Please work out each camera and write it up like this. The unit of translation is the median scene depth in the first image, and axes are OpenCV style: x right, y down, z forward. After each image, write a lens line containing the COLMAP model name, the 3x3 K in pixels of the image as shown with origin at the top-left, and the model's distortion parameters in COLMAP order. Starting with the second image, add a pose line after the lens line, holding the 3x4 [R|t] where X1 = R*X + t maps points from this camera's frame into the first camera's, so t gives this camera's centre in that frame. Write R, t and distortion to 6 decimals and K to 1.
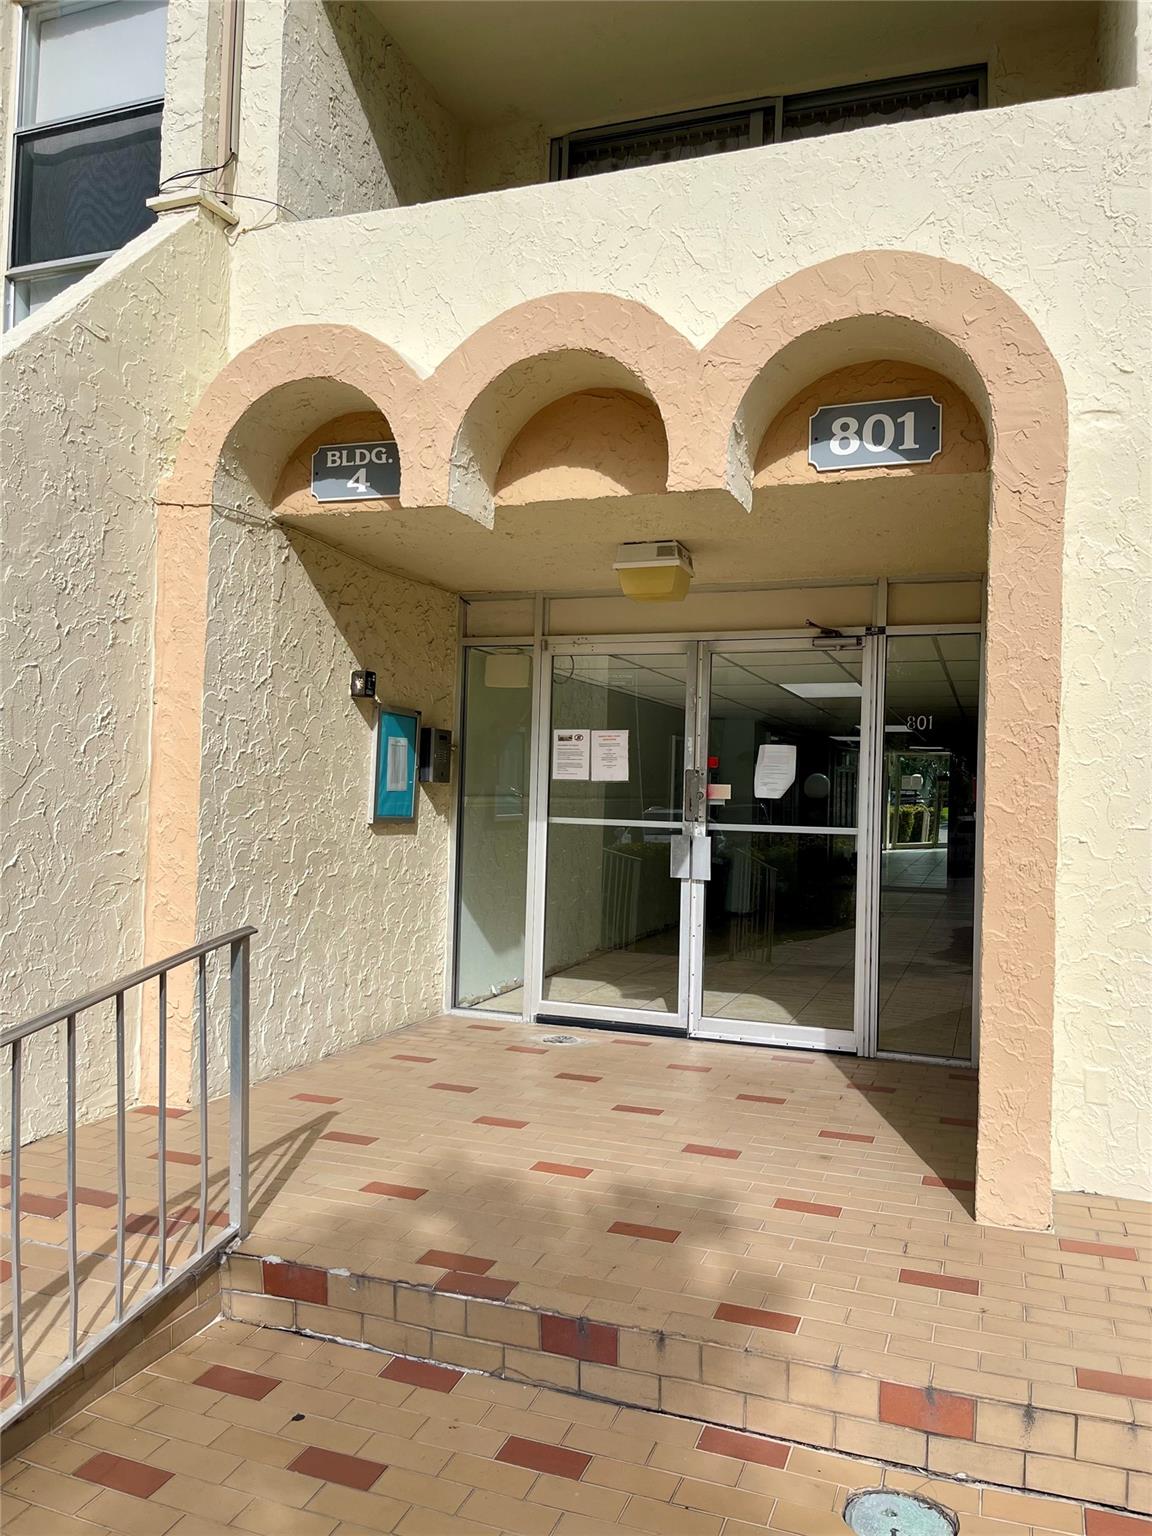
lens RADIAL K [[1169.9, 0, 577.0], [0, 1169.9, 765.0], [0, 0, 1]] dist [0.060784, -0.077830]
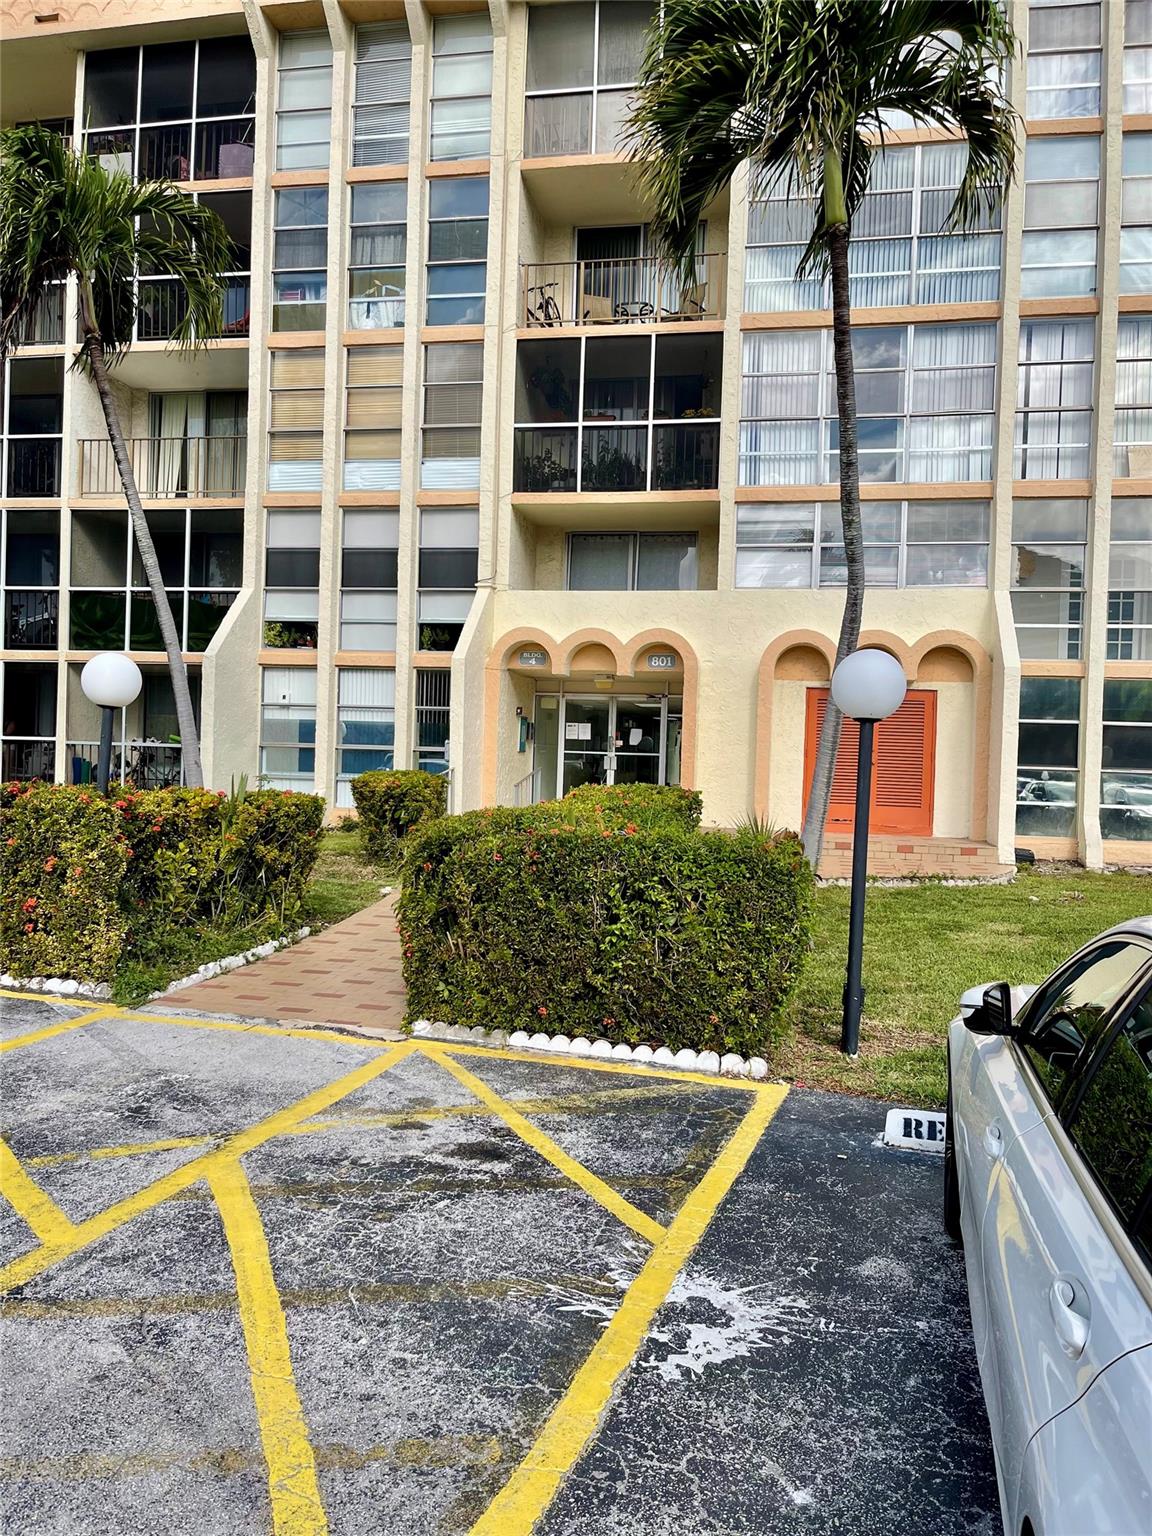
lens RADIAL K [[1169.9, 0, 576.4], [0, 1169.9, 763.1], [0, 0, 1]] dist [0.060784, -0.077830]
pose [[0.989271, 0.004812, 0.146015, -0.476108], [-0.009614, 0.999435, 0.032198, -0.025004], [-0.145778, -0.033256, 0.988758, -2.234007]]
